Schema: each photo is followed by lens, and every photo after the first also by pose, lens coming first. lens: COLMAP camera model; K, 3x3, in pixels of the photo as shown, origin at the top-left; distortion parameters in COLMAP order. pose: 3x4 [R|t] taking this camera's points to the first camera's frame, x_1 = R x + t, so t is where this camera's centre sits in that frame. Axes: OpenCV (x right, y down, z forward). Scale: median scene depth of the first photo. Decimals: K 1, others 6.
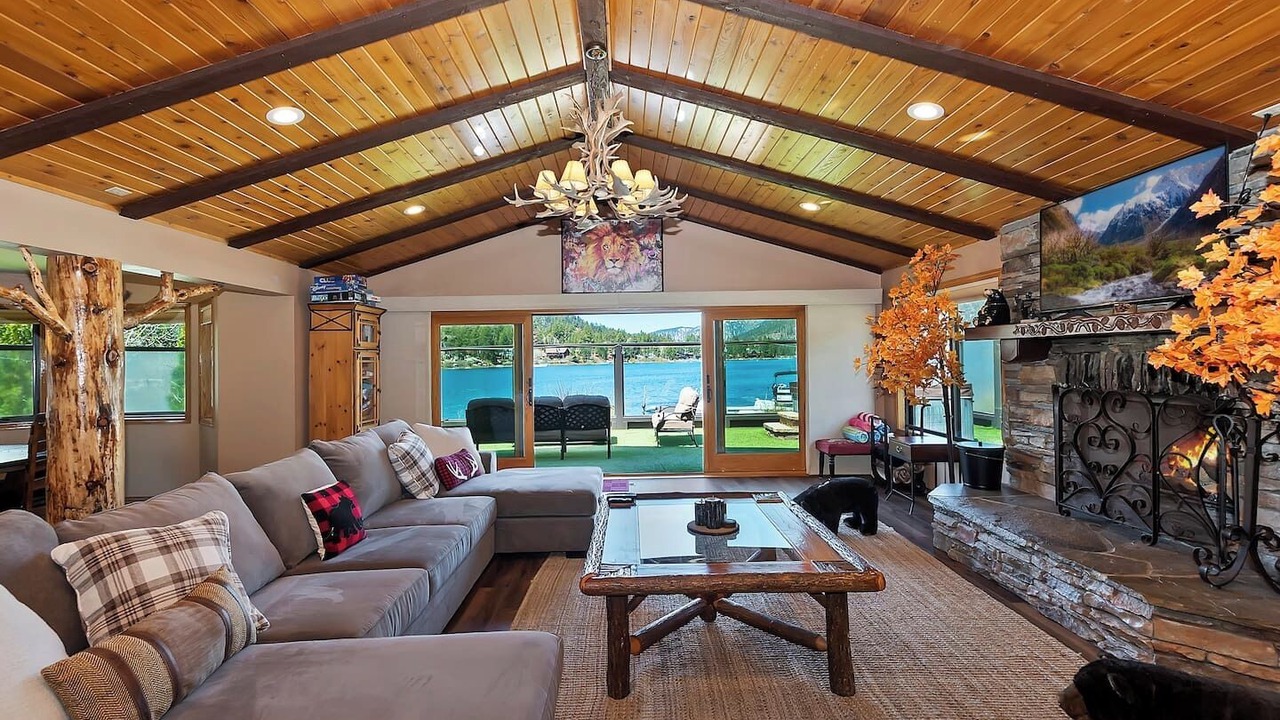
lens RADIAL K [[575.0, 0, 666.2], [0, 575.0, 406.5], [0, 0, 1]] dist [0.024527, -0.003427]
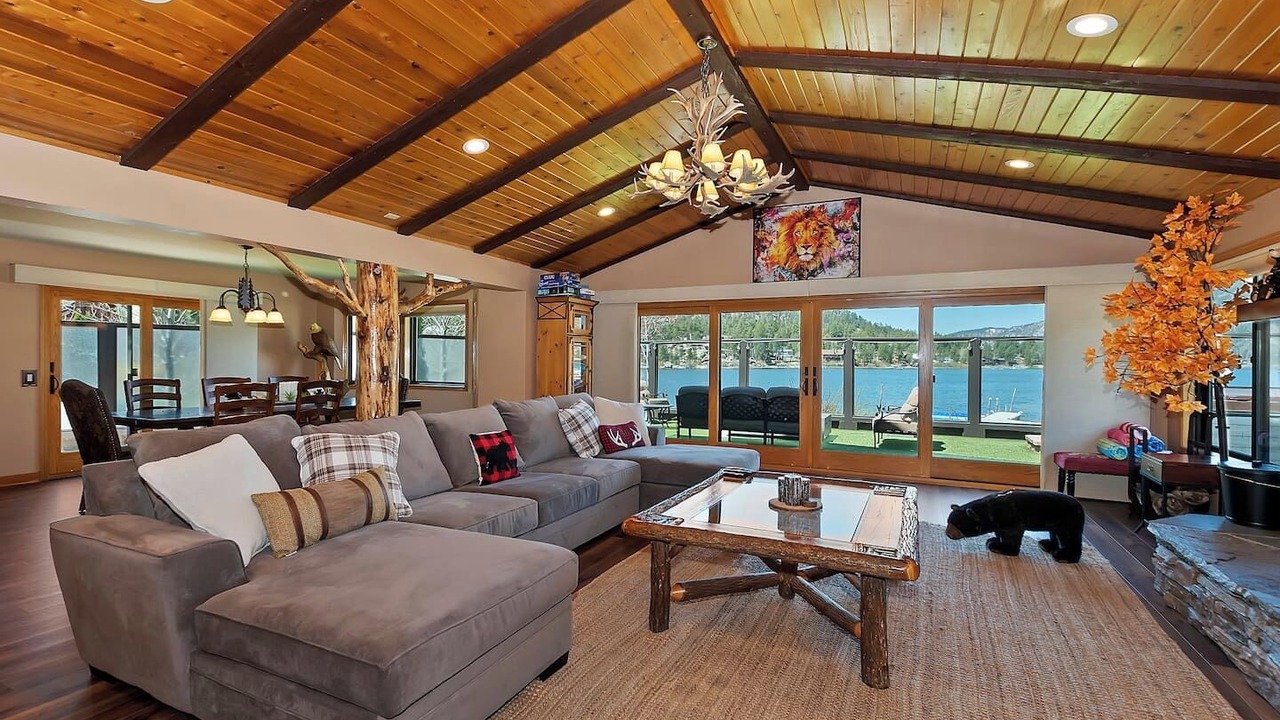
lens RADIAL K [[575.0, 0, 674.5], [0, 575.0, 439.3], [0, 0, 1]] dist [0.024527, -0.003427]
pose [[0.897117, 0.080793, -0.434342, 0.302320], [-0.057655, 0.996139, 0.066211, 0.034707], [0.438014, -0.034357, 0.898311, -0.002609]]
